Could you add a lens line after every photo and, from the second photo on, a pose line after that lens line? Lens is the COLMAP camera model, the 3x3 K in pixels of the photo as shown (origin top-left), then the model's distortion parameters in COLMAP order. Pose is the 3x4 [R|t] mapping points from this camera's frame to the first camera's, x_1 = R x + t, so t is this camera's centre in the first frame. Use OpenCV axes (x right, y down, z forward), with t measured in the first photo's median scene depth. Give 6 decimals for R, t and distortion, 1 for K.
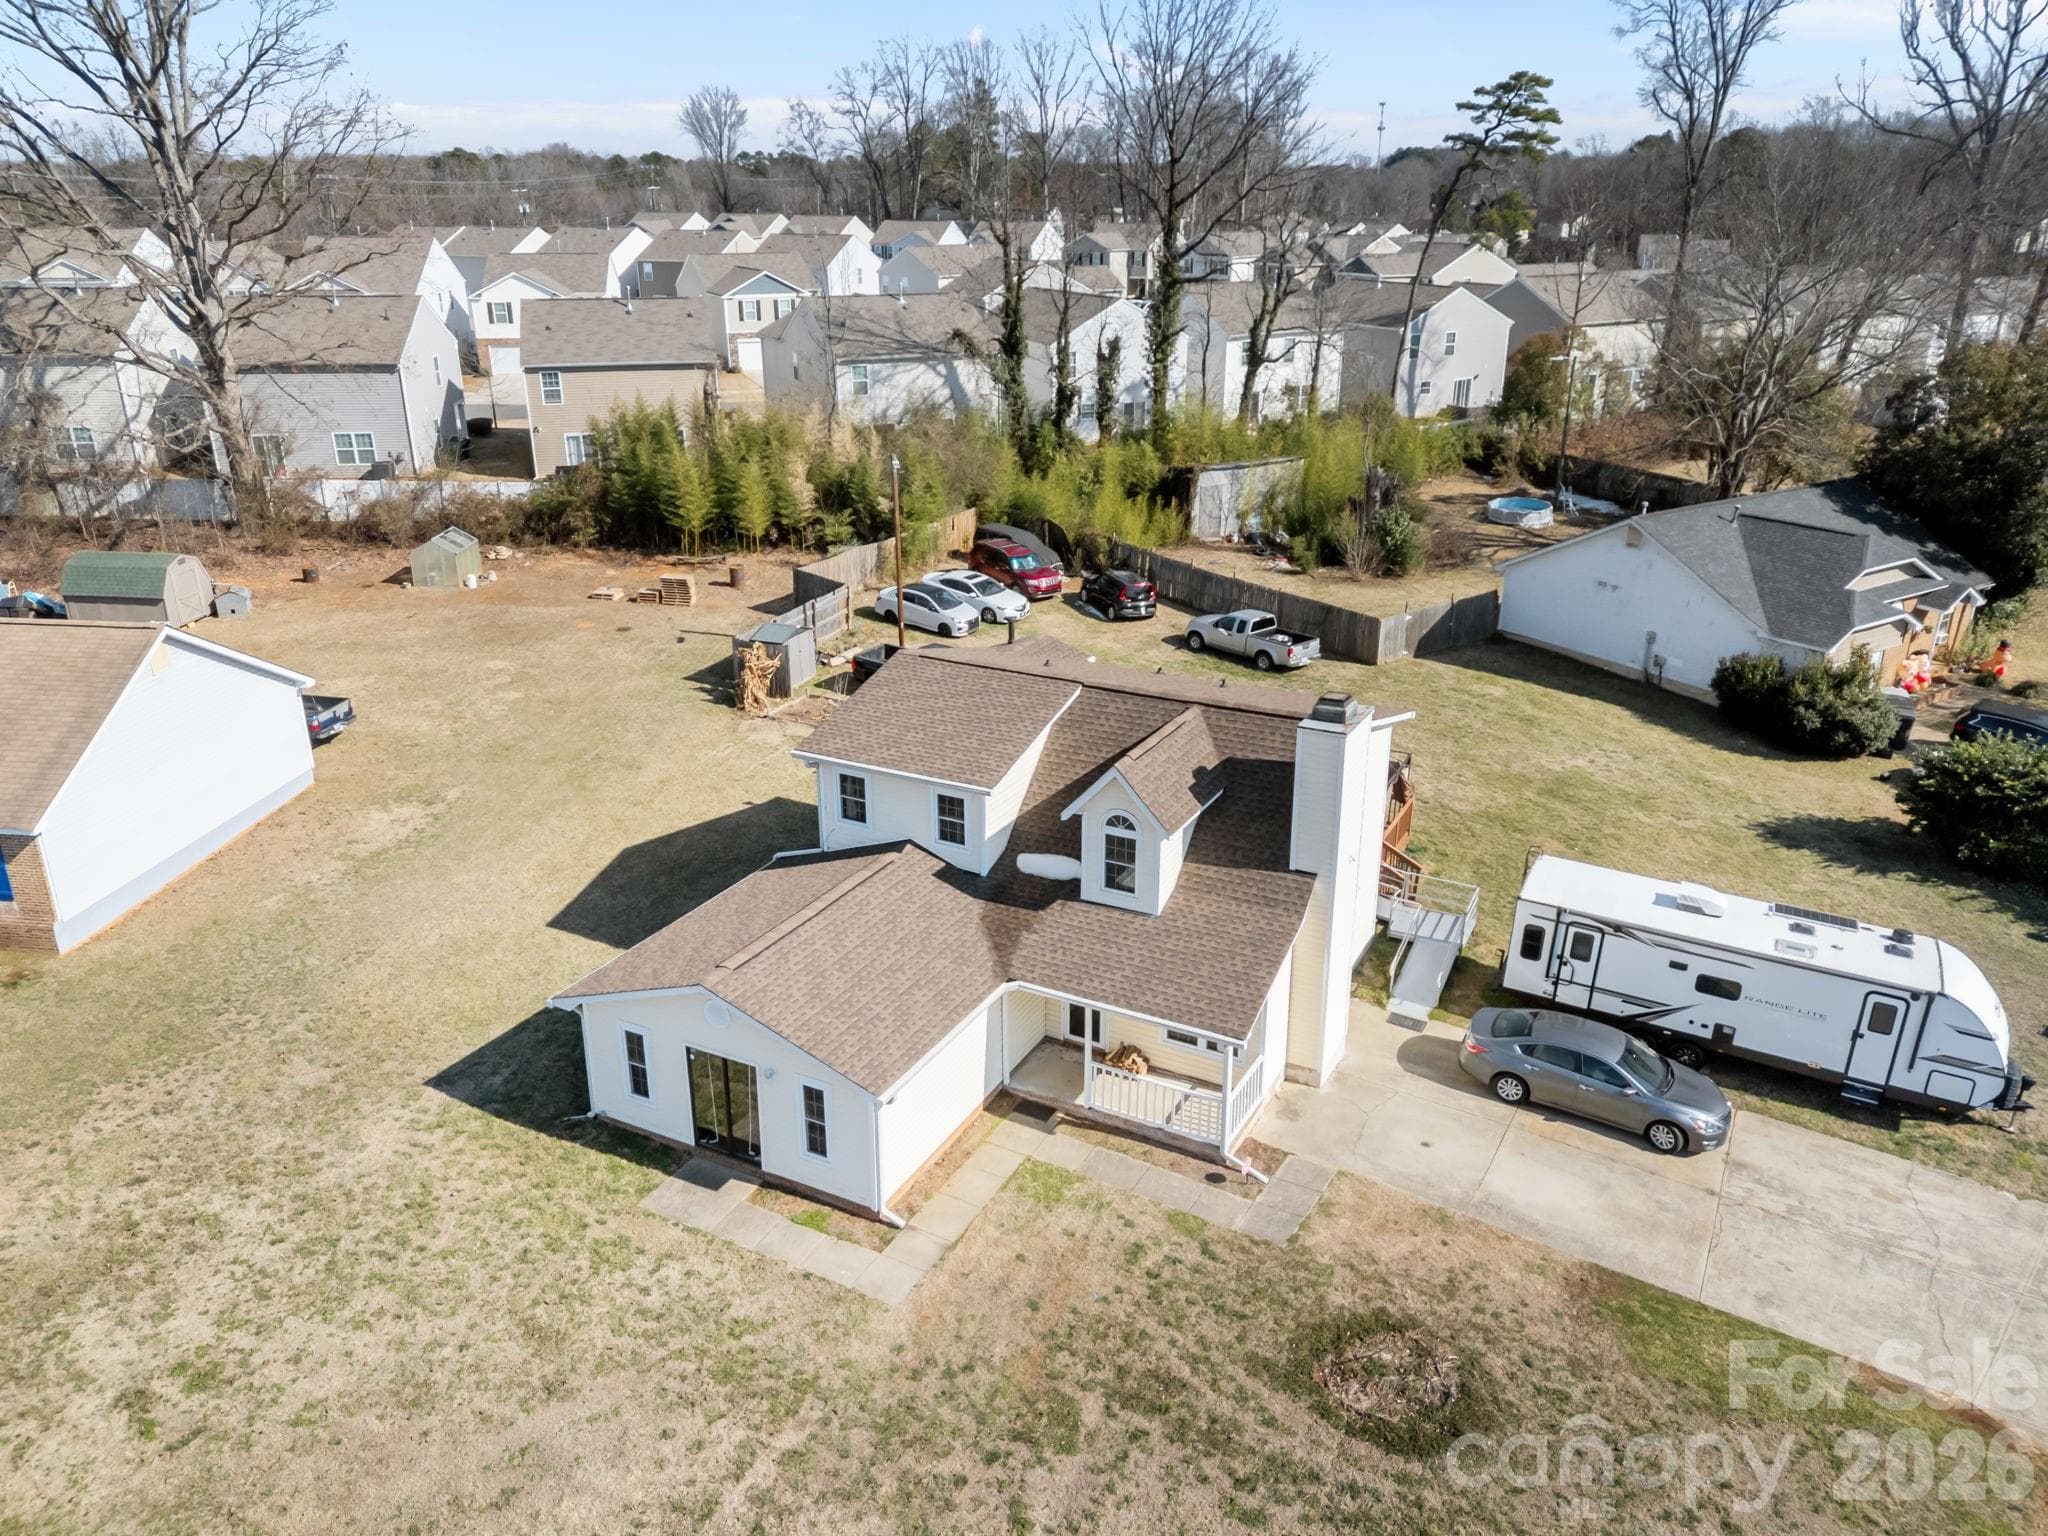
lens RADIAL K [[1490.9, 0, 1026.2], [0, 1490.9, 762.8], [0, 0, 1]] dist [0.098241, -0.108360]
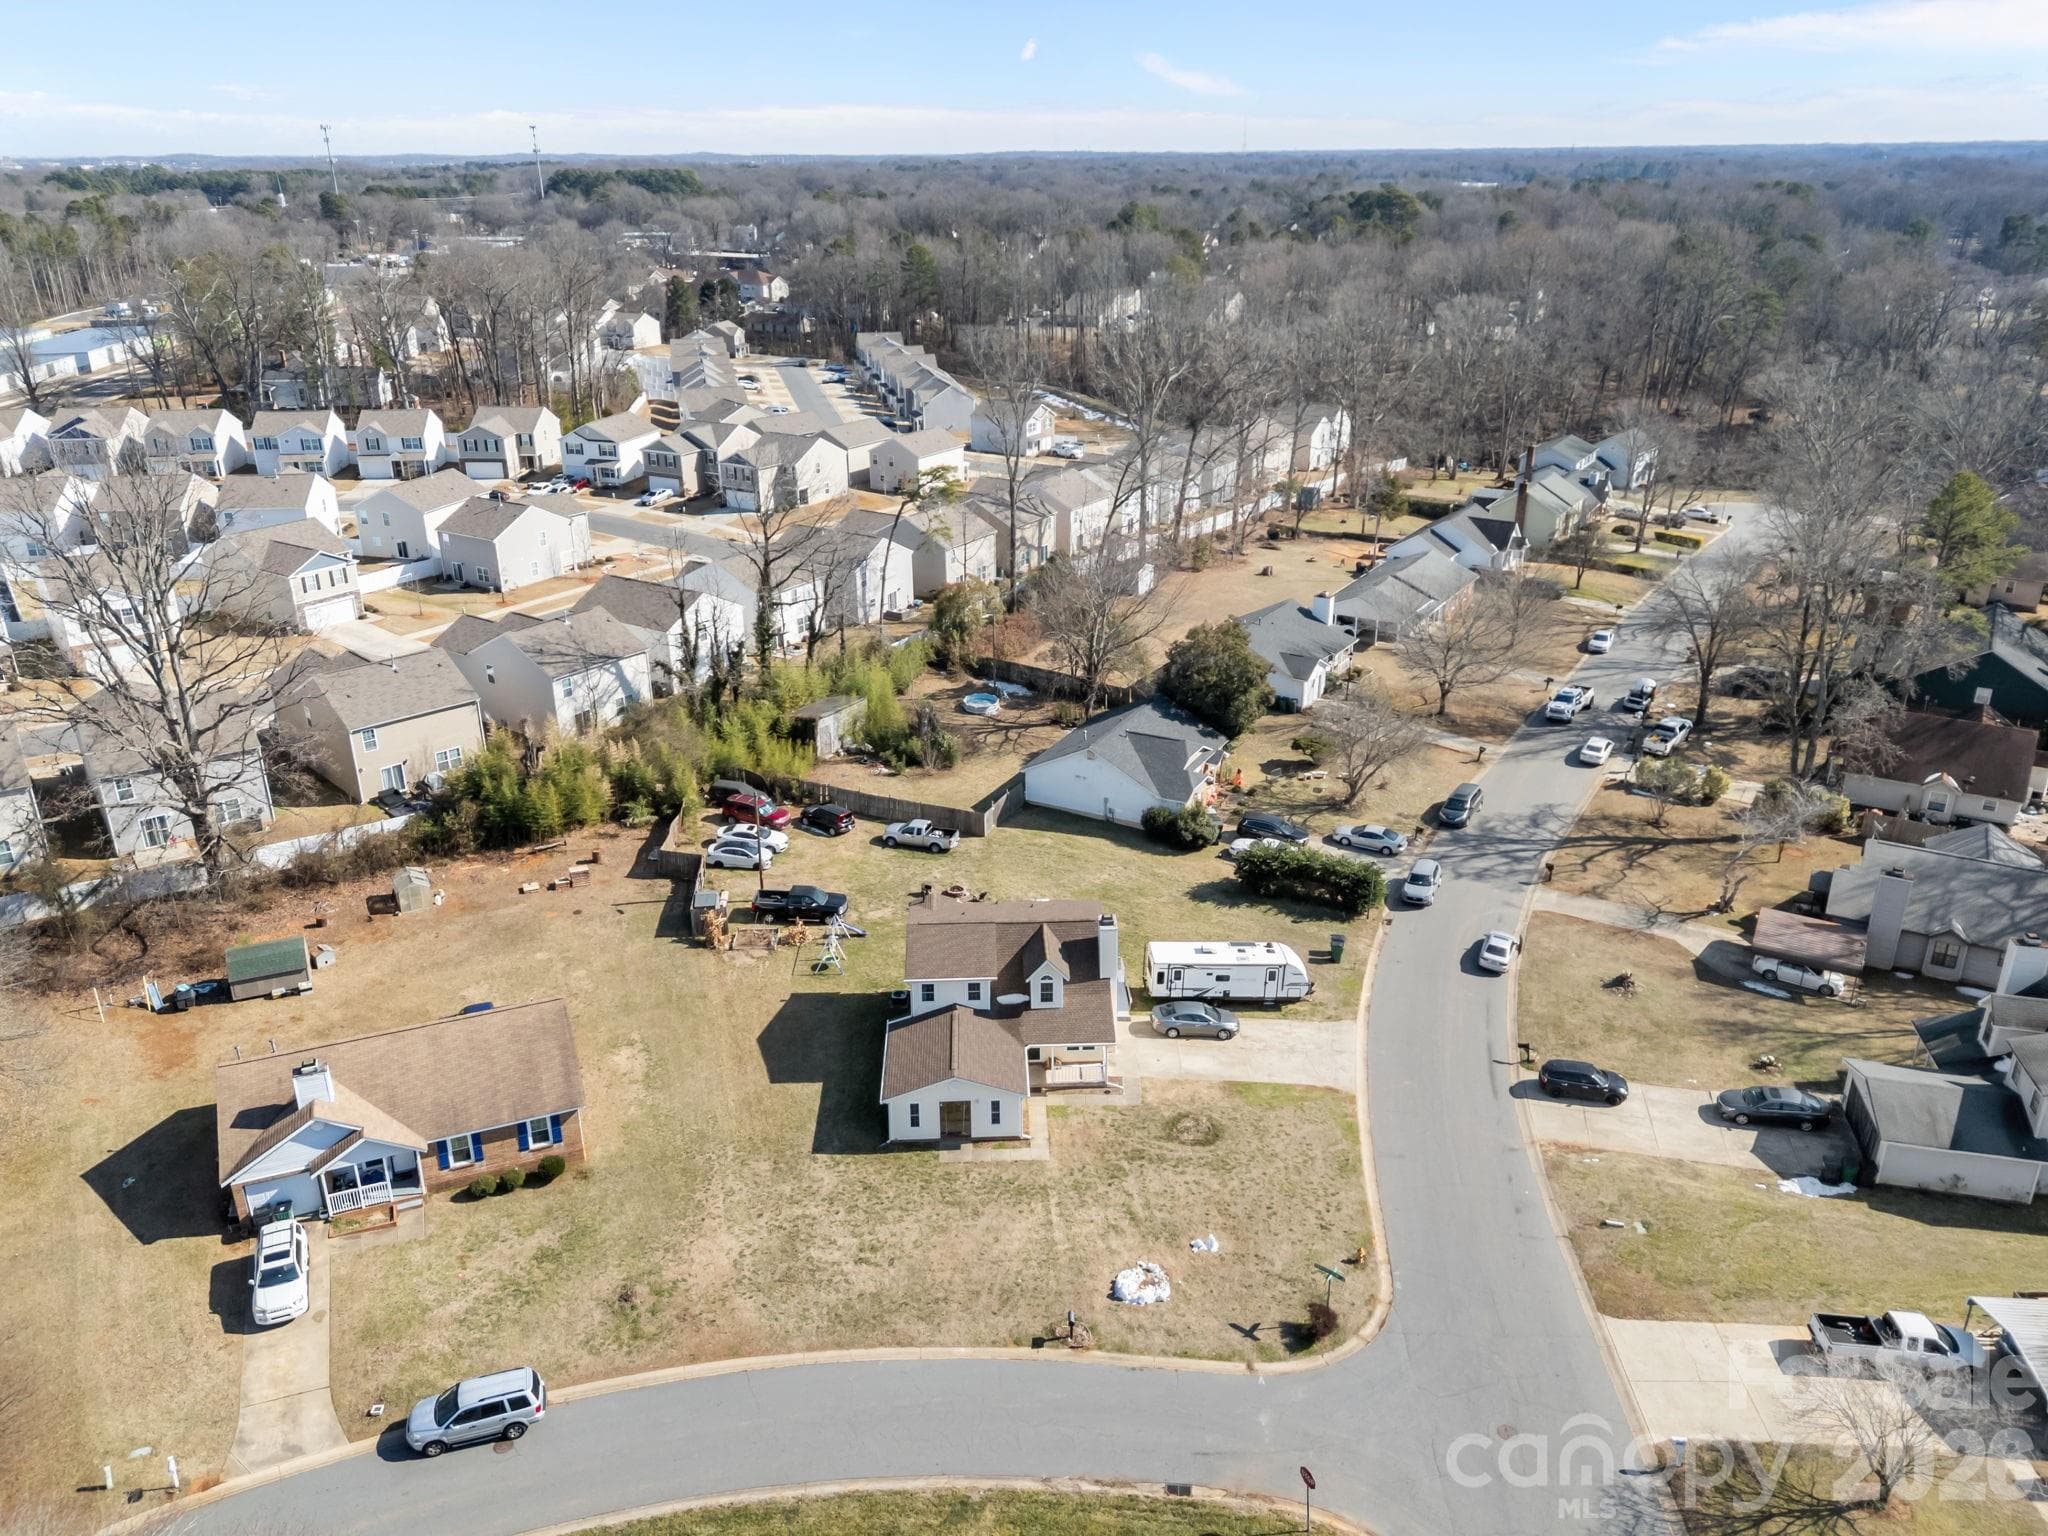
lens RADIAL K [[1490.9, 0, 1026.2], [0, 1490.9, 762.8], [0, 0, 1]] dist [0.098241, -0.108360]
pose [[0.863776, -0.190990, 0.466276, -0.869961], [0.184014, 0.981032, 0.060952, -0.387586], [-0.469073, 0.033153, 0.882537, -1.049957]]
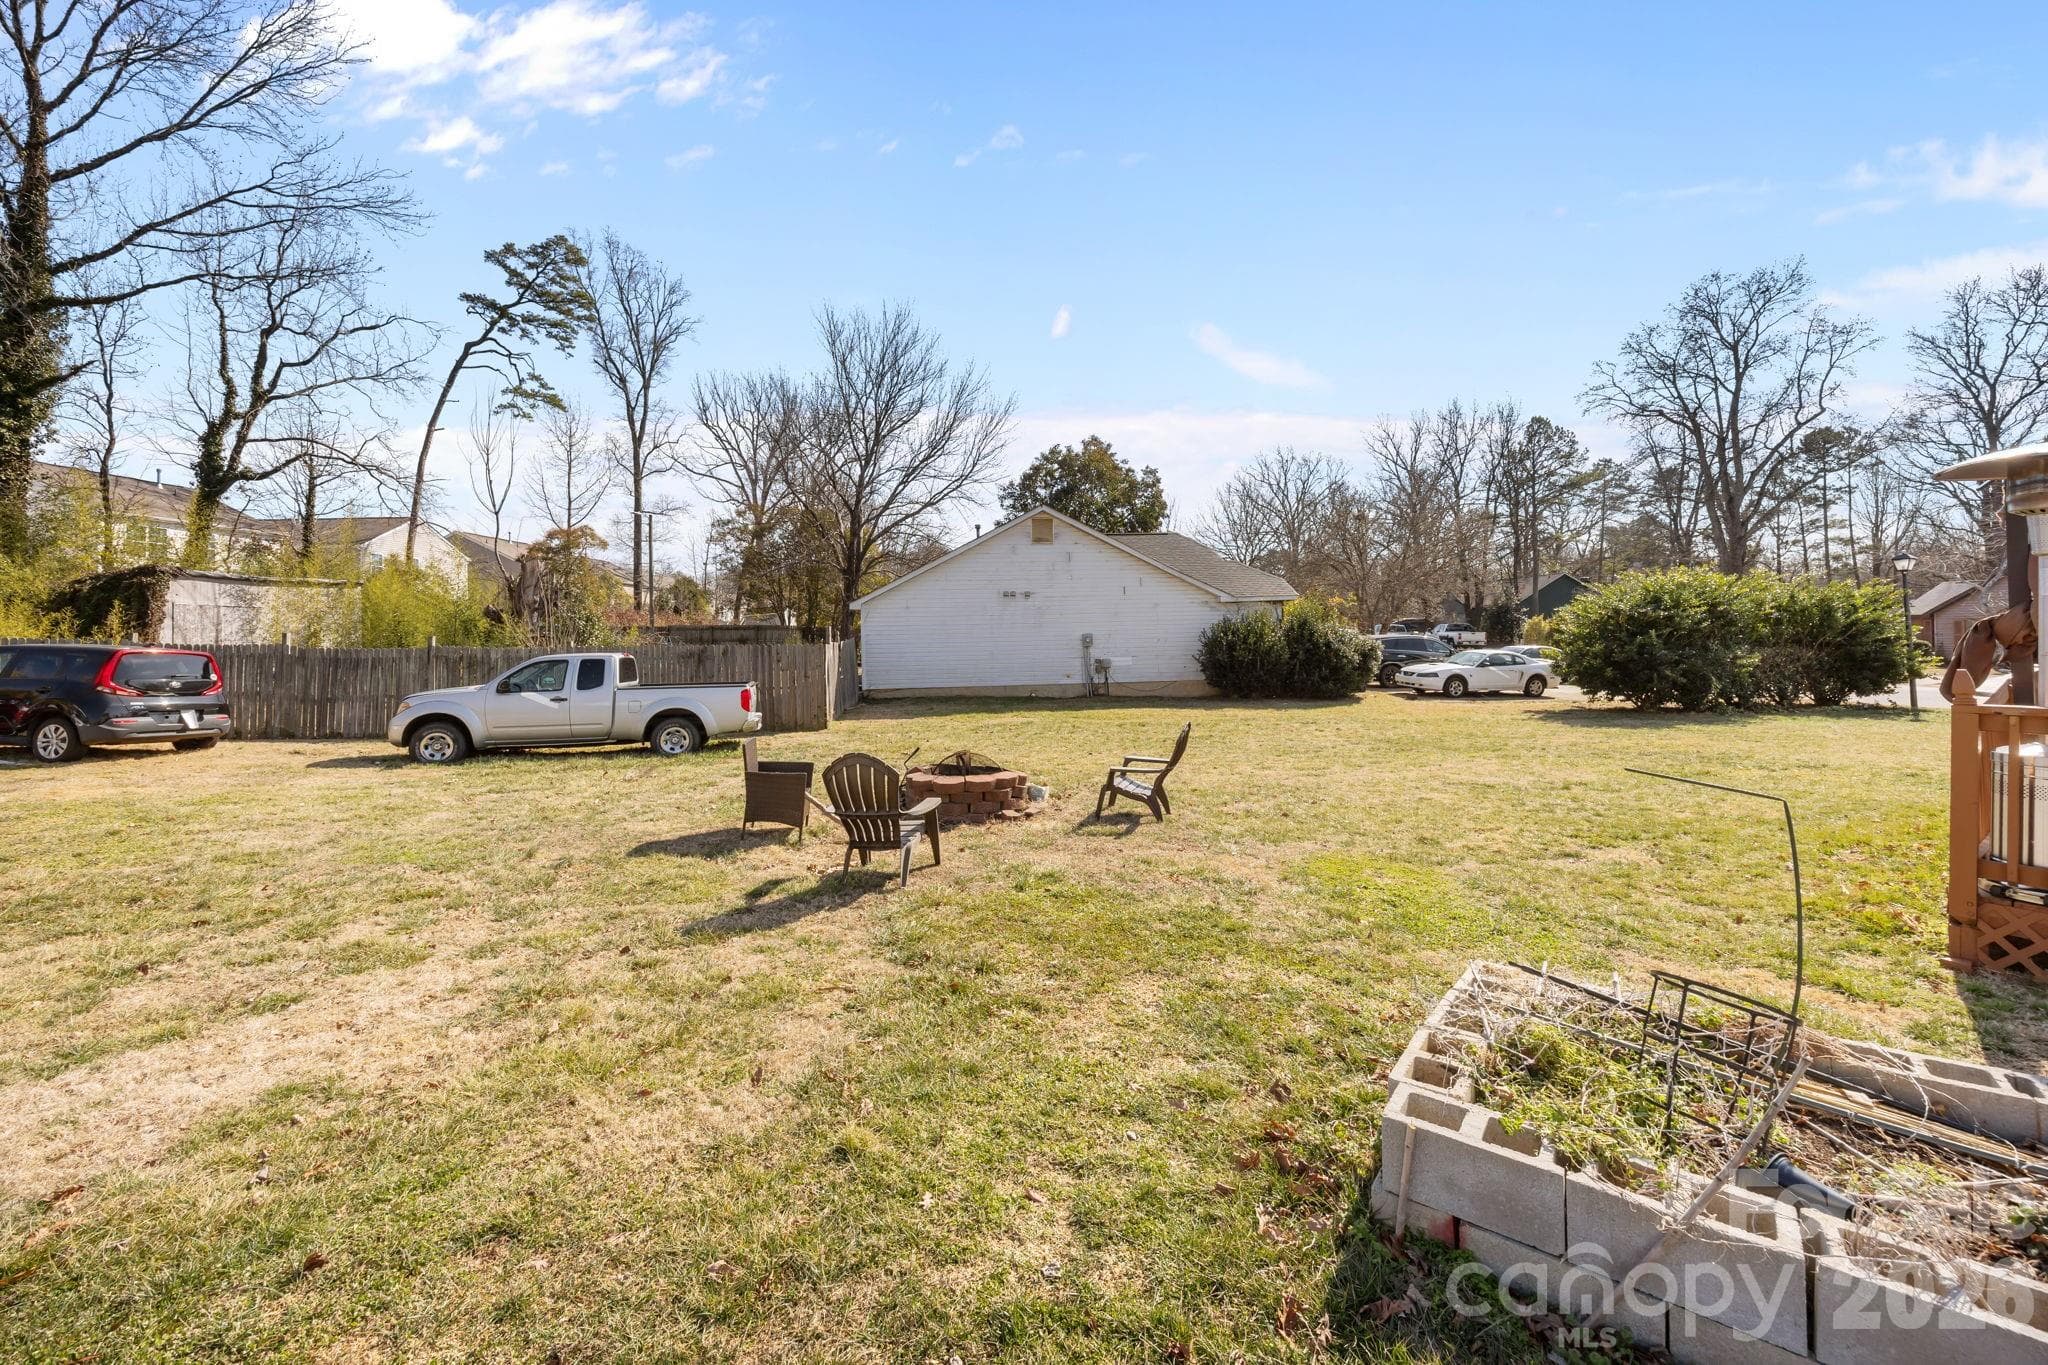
lens RADIAL K [[799.1, 0, 1026.1], [0, 799.1, 629.4], [0, 0, 1]] dist [-0.002302, -0.000264]
pose [[0.459455, 0.001934, 0.888199, -0.003312], [0.337631, 0.924551, -0.176666, -0.029330], [-0.821527, 0.381053, 0.424137, 1.164197]]
